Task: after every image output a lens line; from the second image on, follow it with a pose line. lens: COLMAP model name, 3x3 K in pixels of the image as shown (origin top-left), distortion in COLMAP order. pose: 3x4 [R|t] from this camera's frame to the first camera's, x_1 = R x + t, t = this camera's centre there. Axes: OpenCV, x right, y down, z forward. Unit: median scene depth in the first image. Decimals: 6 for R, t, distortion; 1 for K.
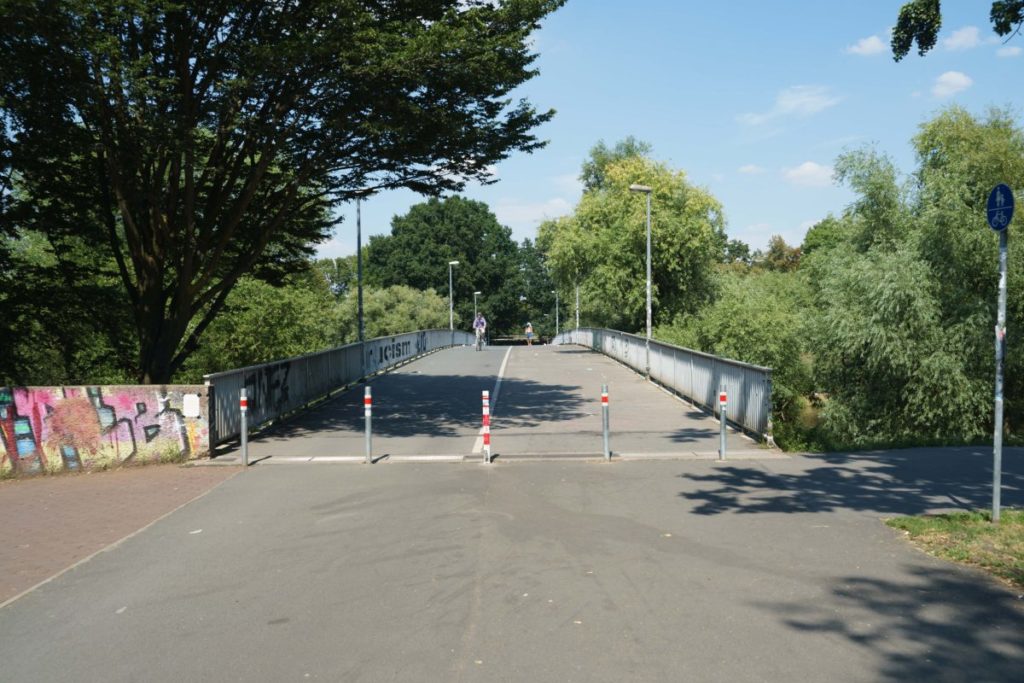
lens RADIAL K [[2026.2, 0, 513.0], [0, 2026.2, 343.6], [0, 0, 1]] dist [0.323719, 0.000000]
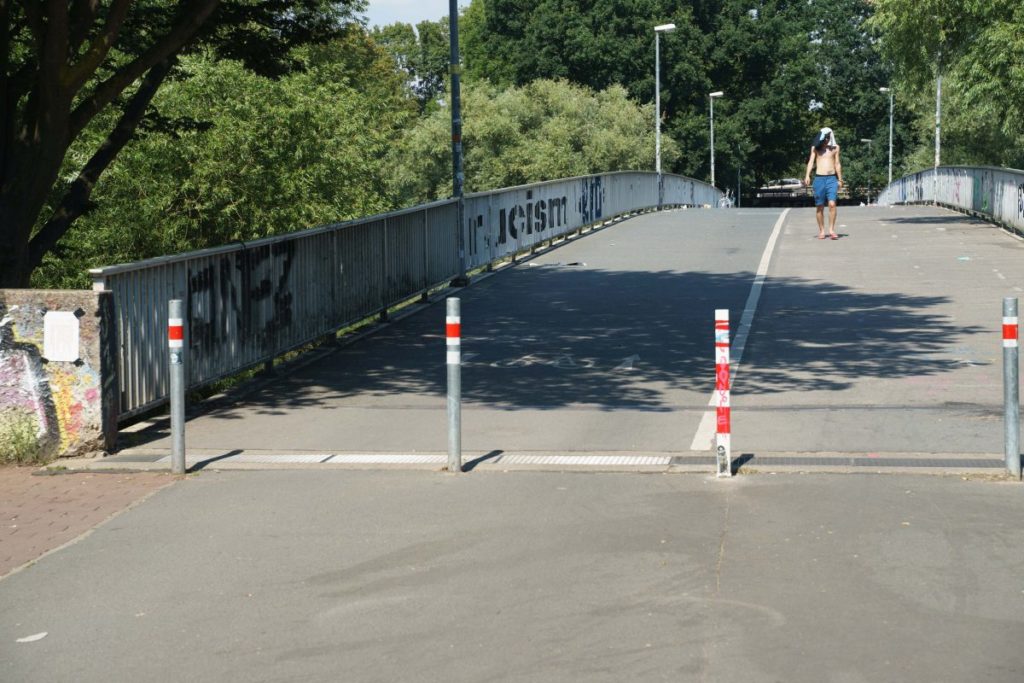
lens RADIAL K [[2026.2, 0, 508.8], [0, 2026.2, 335.7], [0, 0, 1]] dist [0.323719, 0.000000]
pose [[0.988944, 0.010839, -0.147896, 0.005670], [-0.002465, 0.998389, 0.056683, 0.004244], [0.148272, -0.055691, 0.987377, 0.551505]]
